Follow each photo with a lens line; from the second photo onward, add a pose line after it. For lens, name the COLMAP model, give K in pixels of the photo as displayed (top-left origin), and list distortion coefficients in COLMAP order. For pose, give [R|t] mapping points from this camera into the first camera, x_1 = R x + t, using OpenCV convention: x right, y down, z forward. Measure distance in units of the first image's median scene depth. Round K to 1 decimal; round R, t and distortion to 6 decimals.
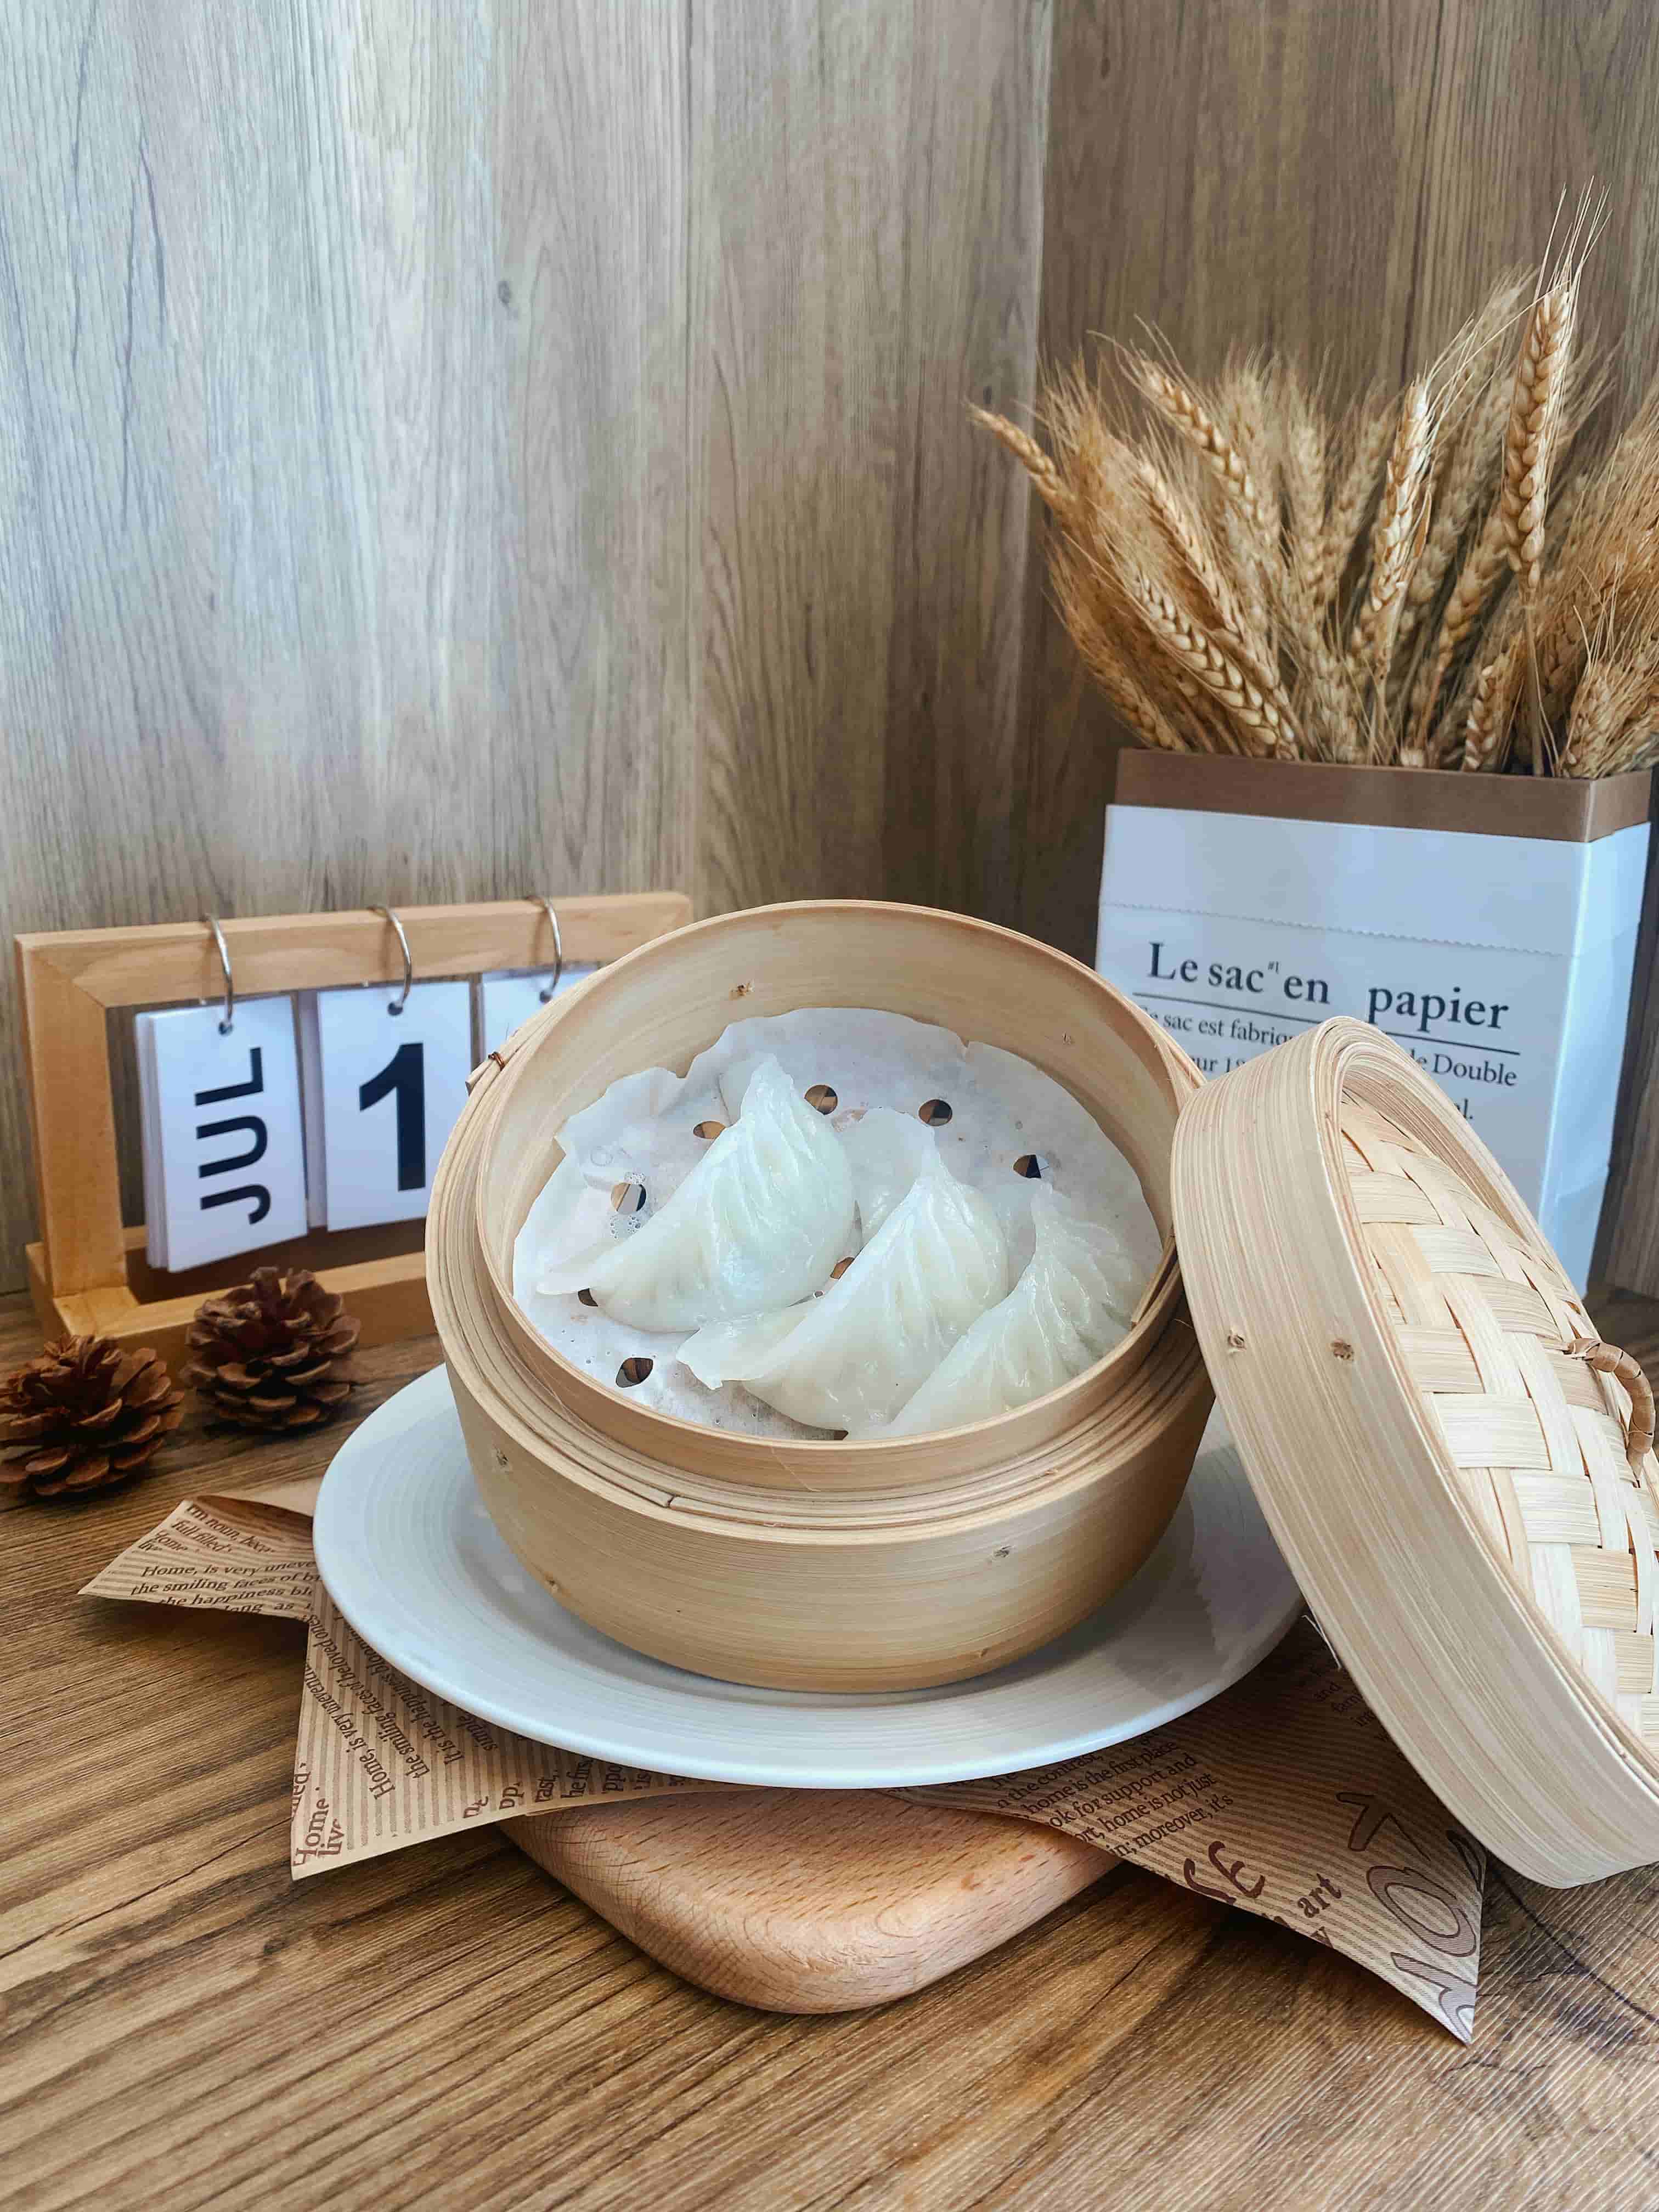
lens RADIAL K [[1722.5, 0, 850.5], [0, 1722.5, 1102.7], [0, 0, 1]] dist [-0.020856, 0.008356]
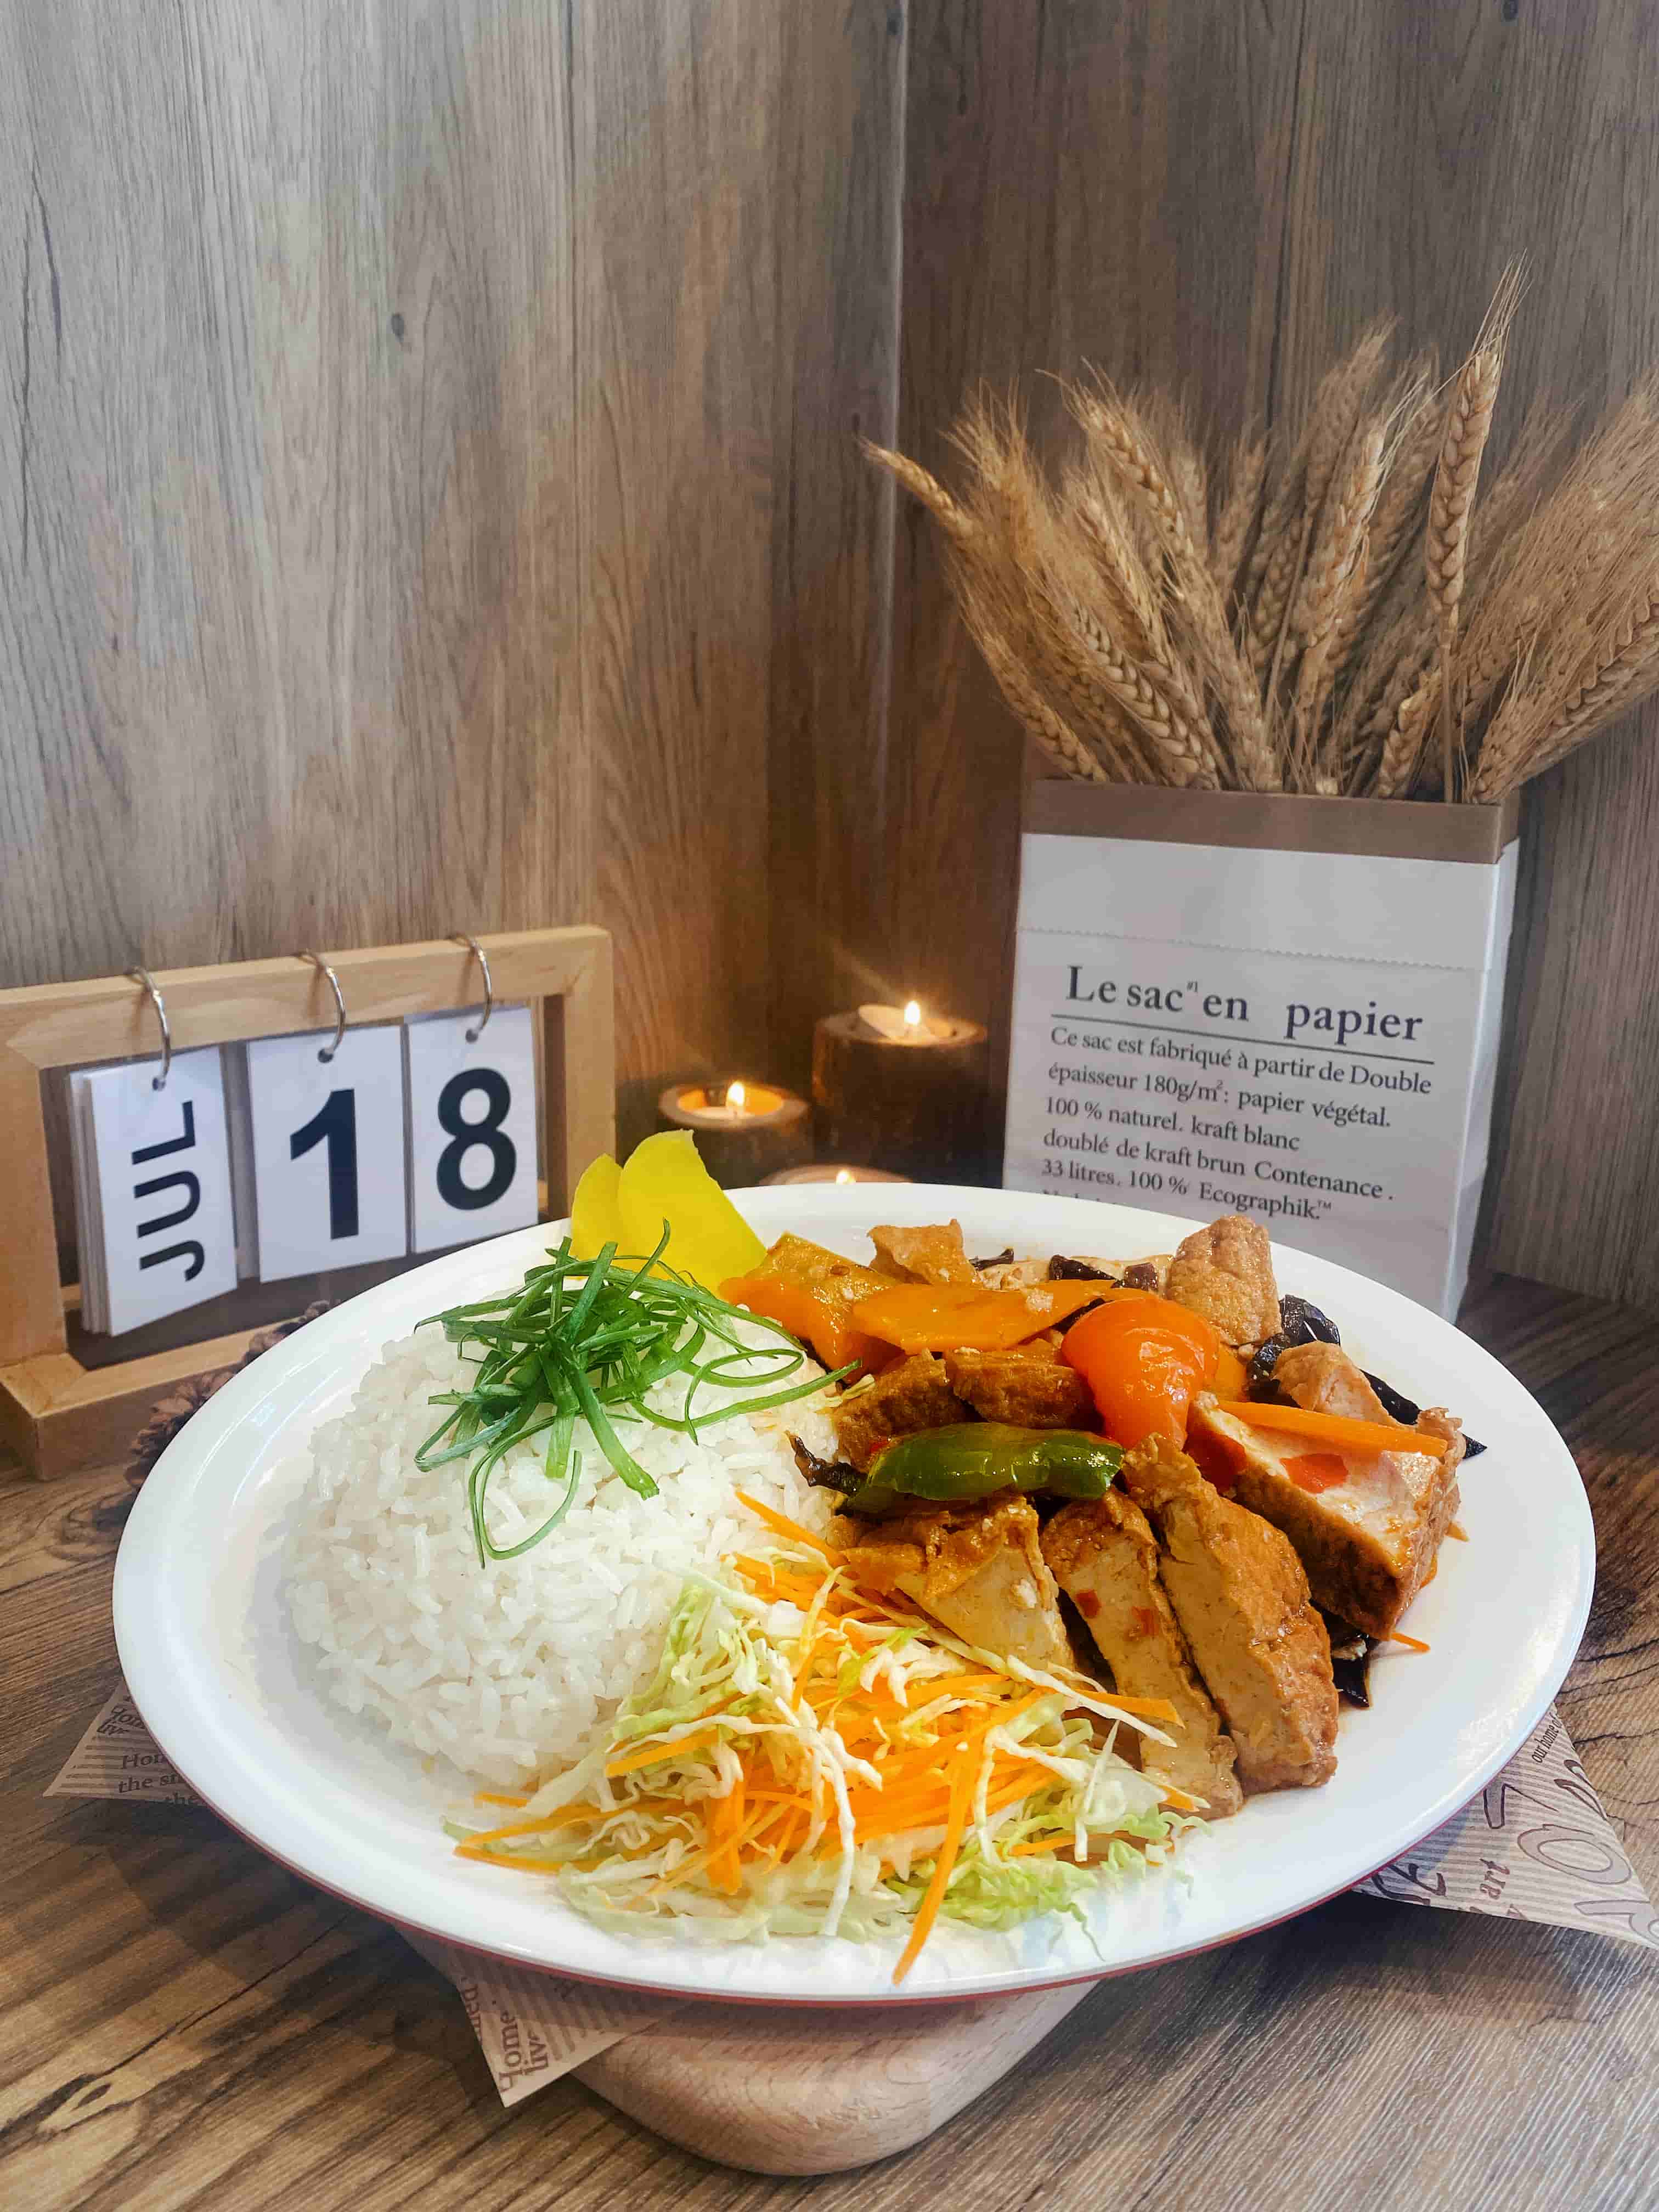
lens RADIAL K [[1715.9, 0, 813.7], [0, 1715.9, 1103.1], [0, 0, 1]] dist [-0.012735, -0.006758]
pose [[0.992327, -0.040673, 0.116762, -0.109272], [0.039836, 0.999161, 0.009497, -0.027436], [-0.117051, -0.004773, 0.993114, -0.008821]]
